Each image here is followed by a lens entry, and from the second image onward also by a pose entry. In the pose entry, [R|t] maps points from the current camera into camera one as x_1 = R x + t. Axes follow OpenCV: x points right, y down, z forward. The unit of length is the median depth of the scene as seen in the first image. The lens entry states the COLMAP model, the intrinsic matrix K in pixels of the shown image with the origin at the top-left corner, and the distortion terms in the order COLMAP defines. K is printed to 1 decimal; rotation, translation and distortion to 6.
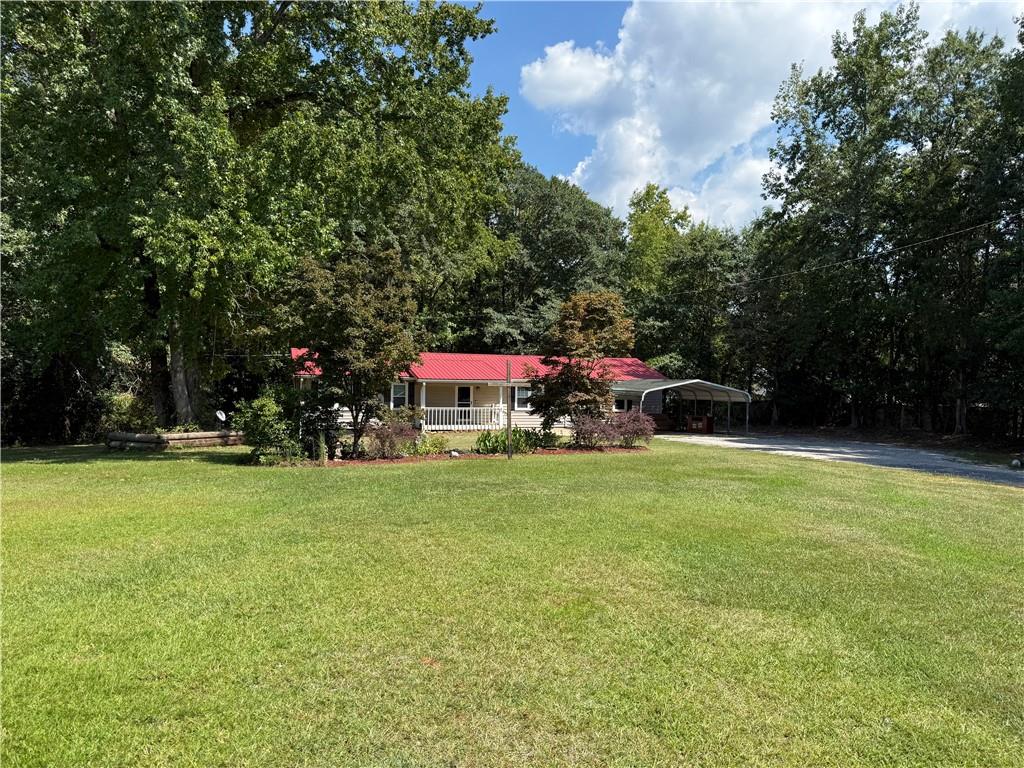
lens RADIAL K [[720.4, 0, 511.4], [0, 720.4, 385.4], [0, 0, 1]] dist [0.008799, 0.003053]
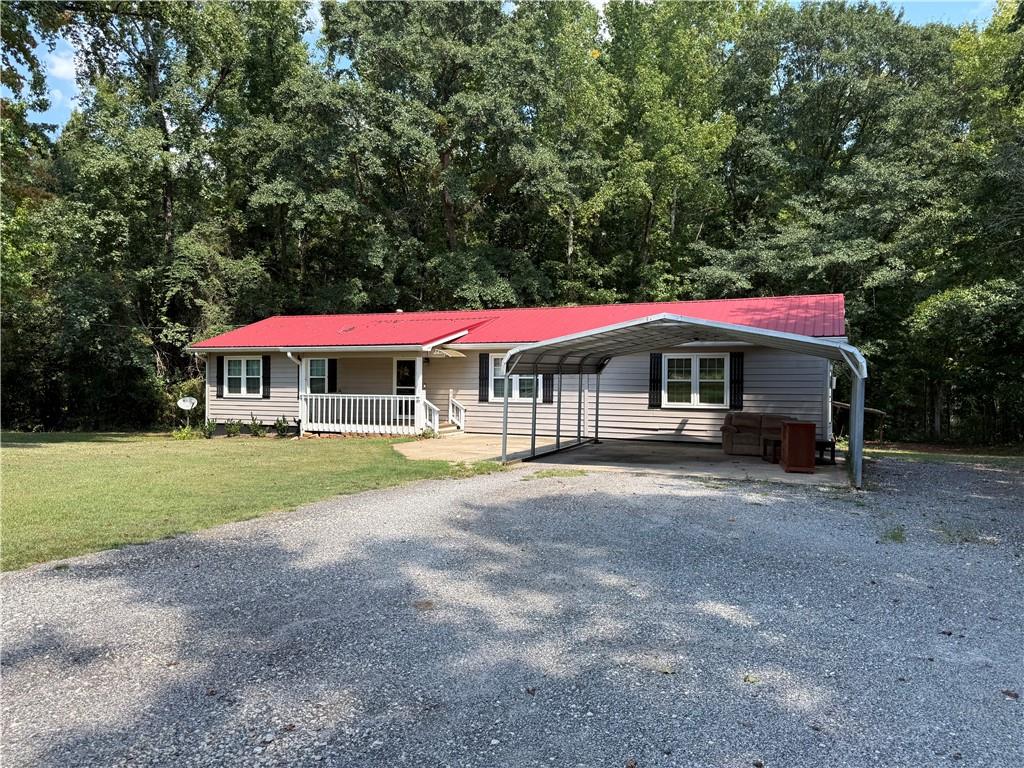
lens RADIAL K [[720.4, 0, 512.3], [0, 720.4, 385.8], [0, 0, 1]] dist [0.008799, 0.003053]
pose [[0.728007, -0.003948, -0.685558, 0.397104], [0.002817, 0.999992, -0.002768, 0.024513], [0.685563, 0.000084, 0.728013, 0.635436]]
